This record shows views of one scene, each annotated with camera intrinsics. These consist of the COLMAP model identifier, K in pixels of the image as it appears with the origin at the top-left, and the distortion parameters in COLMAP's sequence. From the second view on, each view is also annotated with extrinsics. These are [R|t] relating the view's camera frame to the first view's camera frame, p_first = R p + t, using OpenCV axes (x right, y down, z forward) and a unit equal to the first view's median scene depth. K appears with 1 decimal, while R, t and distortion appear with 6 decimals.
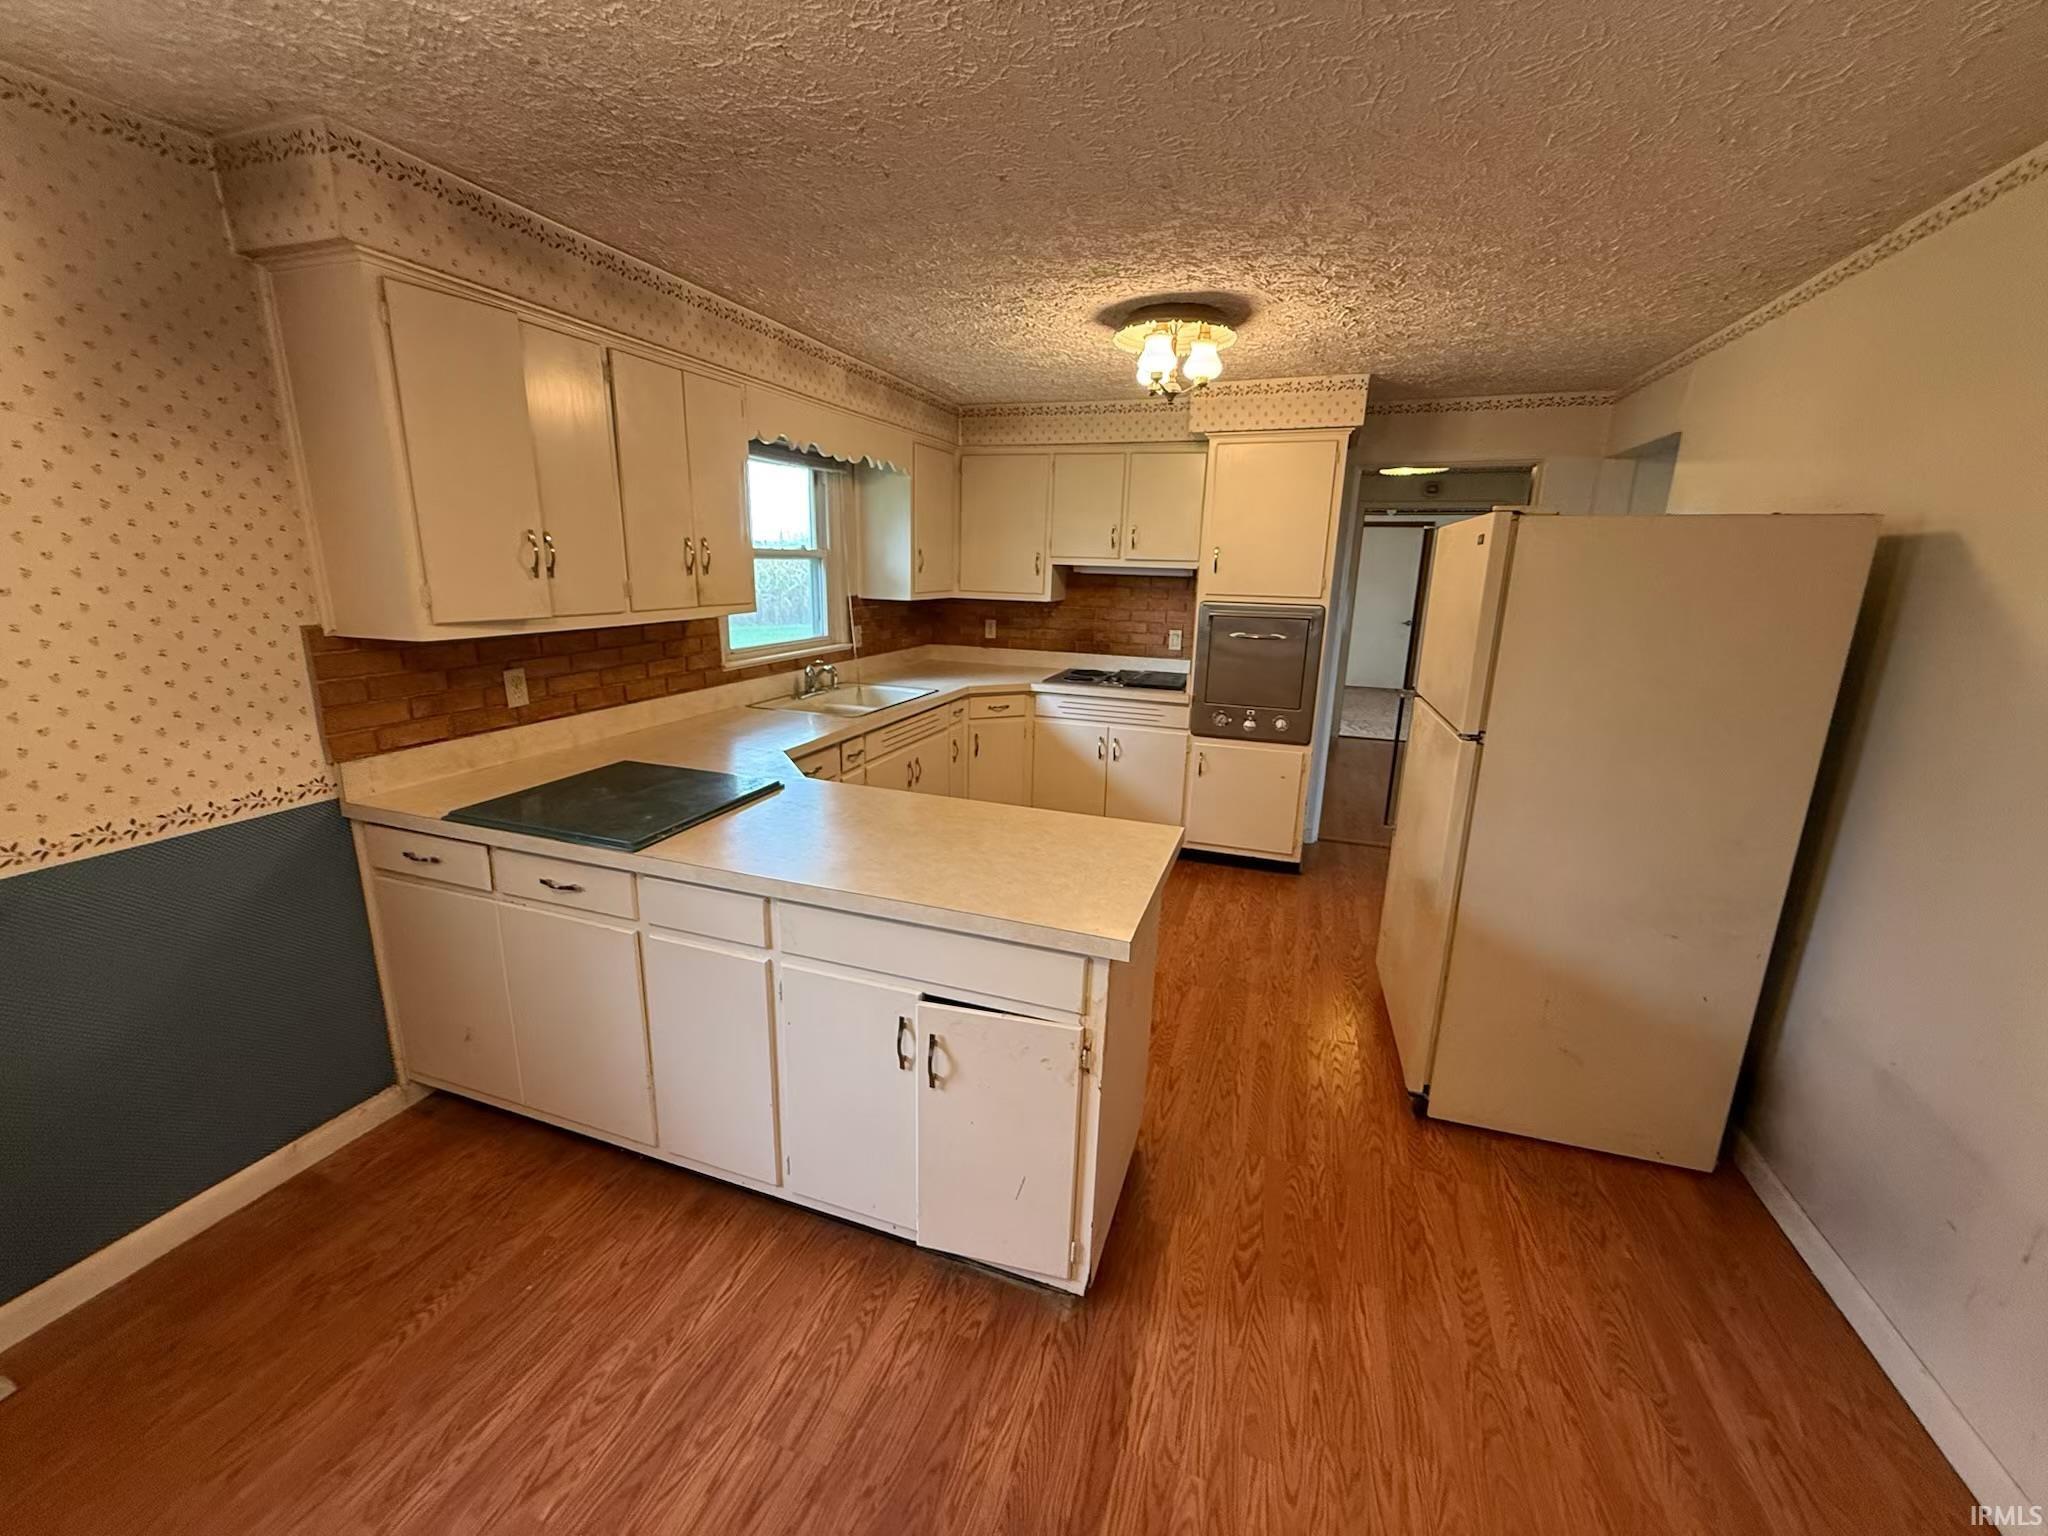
lens RADIAL K [[820.9, 0, 1014.0], [0, 820.9, 765.7], [0, 0, 1]] dist [-0.001562, 0.000669]
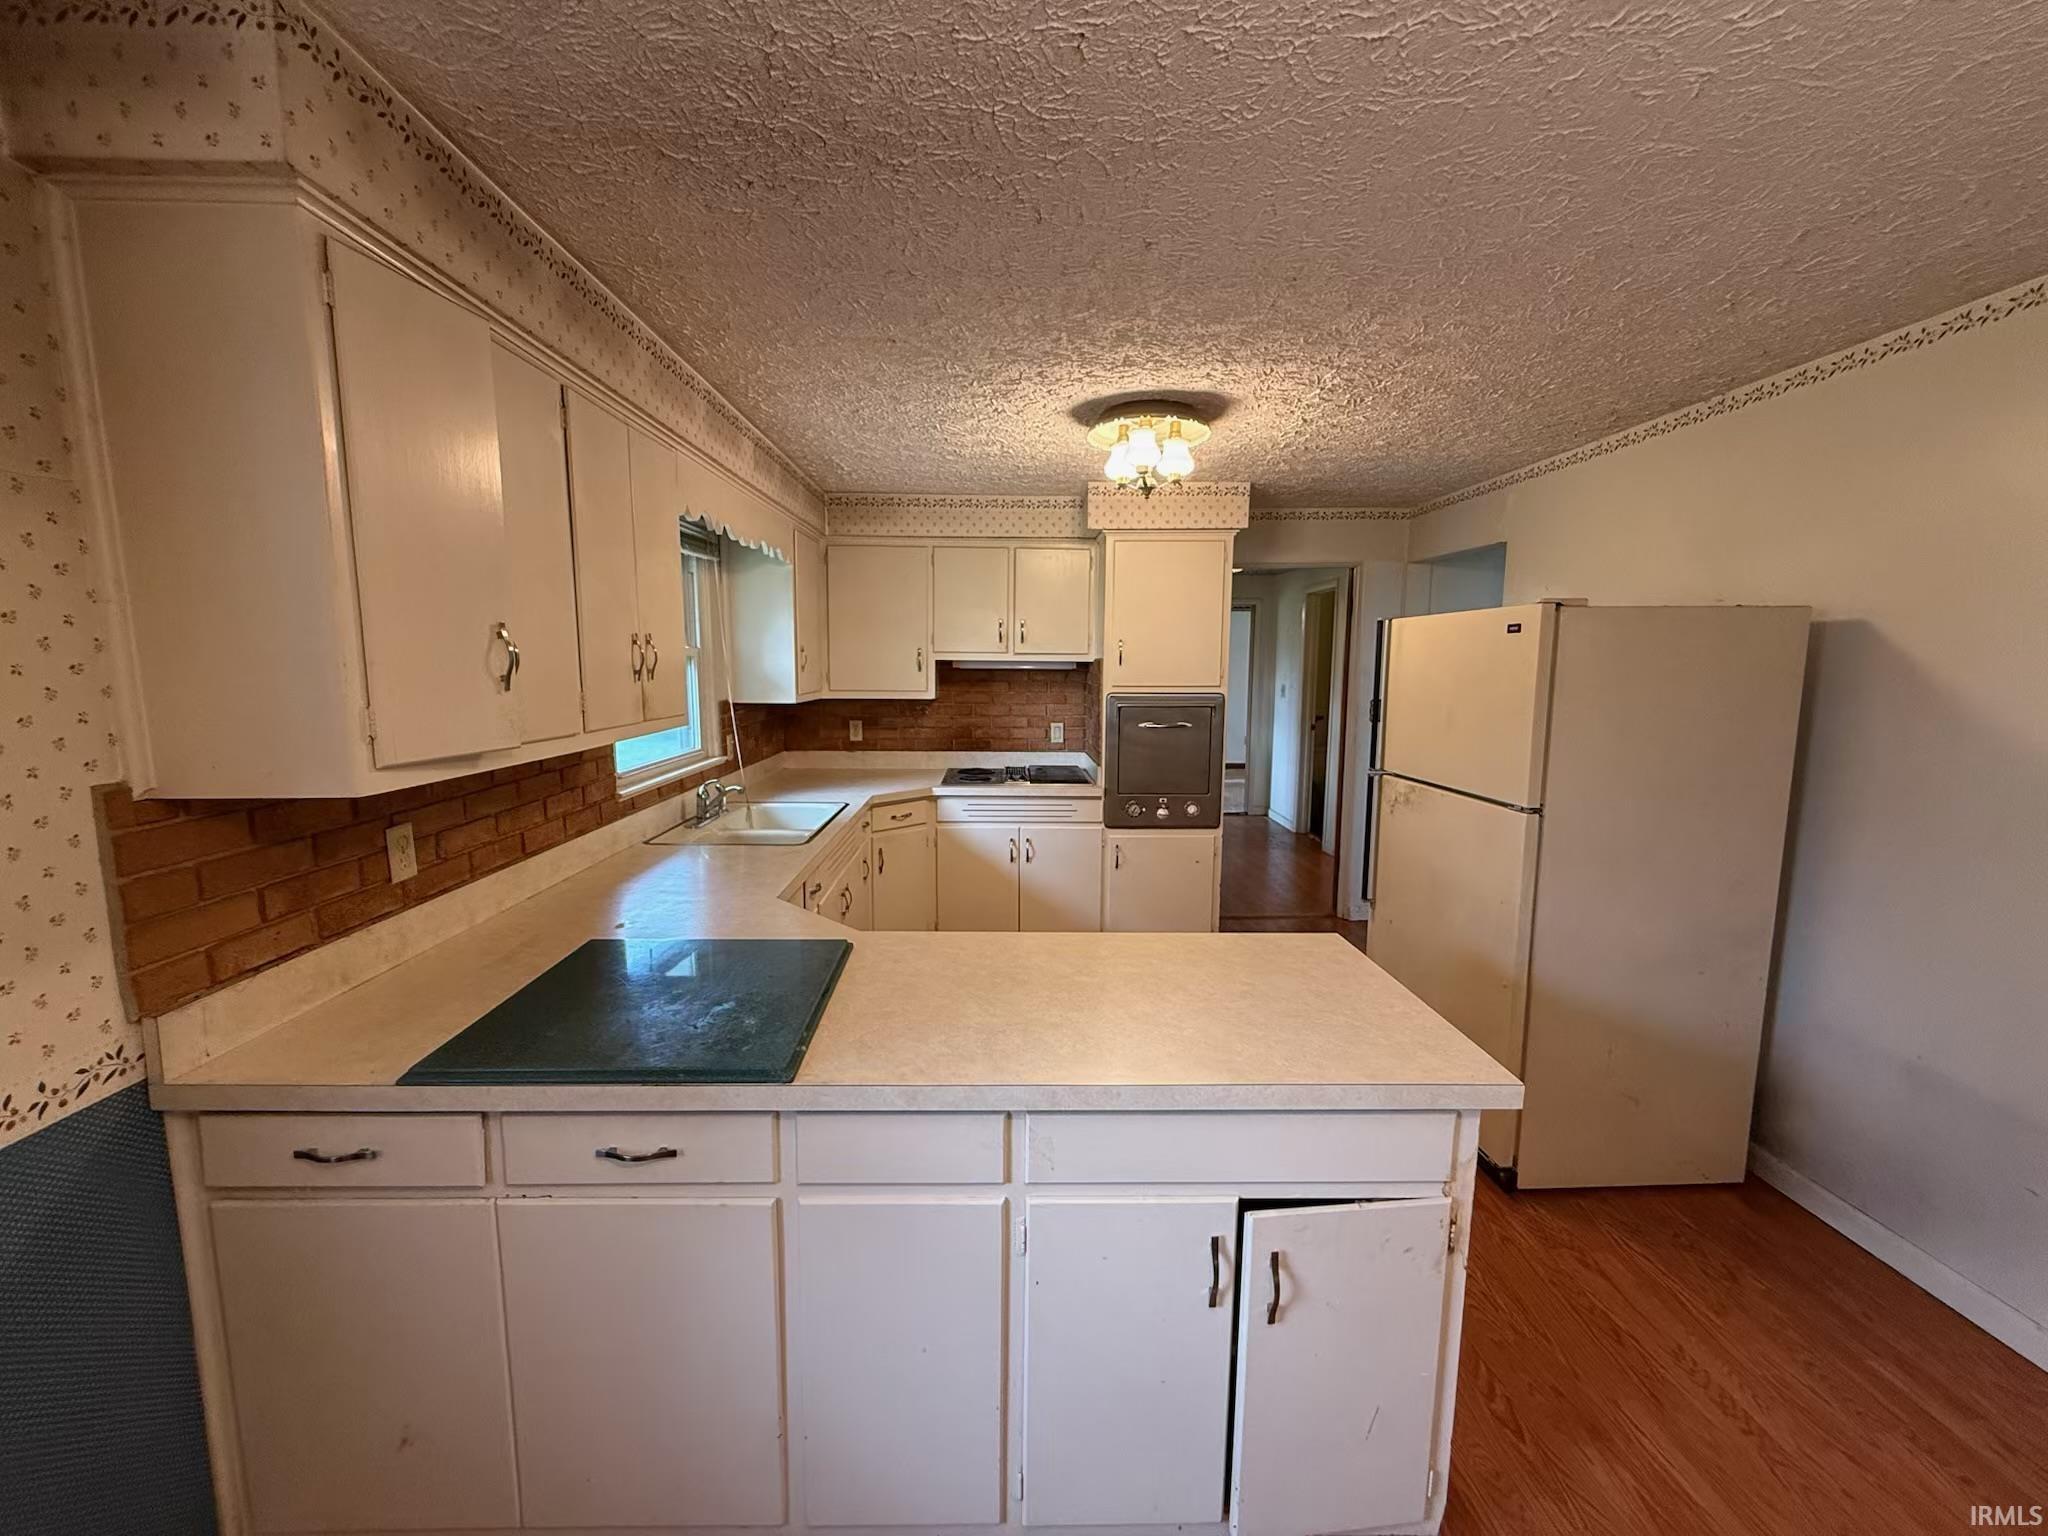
lens RADIAL K [[820.9, 0, 1022.4], [0, 820.9, 765.8], [0, 0, 1]] dist [-0.001562, 0.000669]
pose [[0.936088, -0.063315, 0.346021, -0.413648], [0.101382, 0.990489, -0.093027, -0.059022], [-0.336840, 0.122161, 0.933603, 0.220762]]
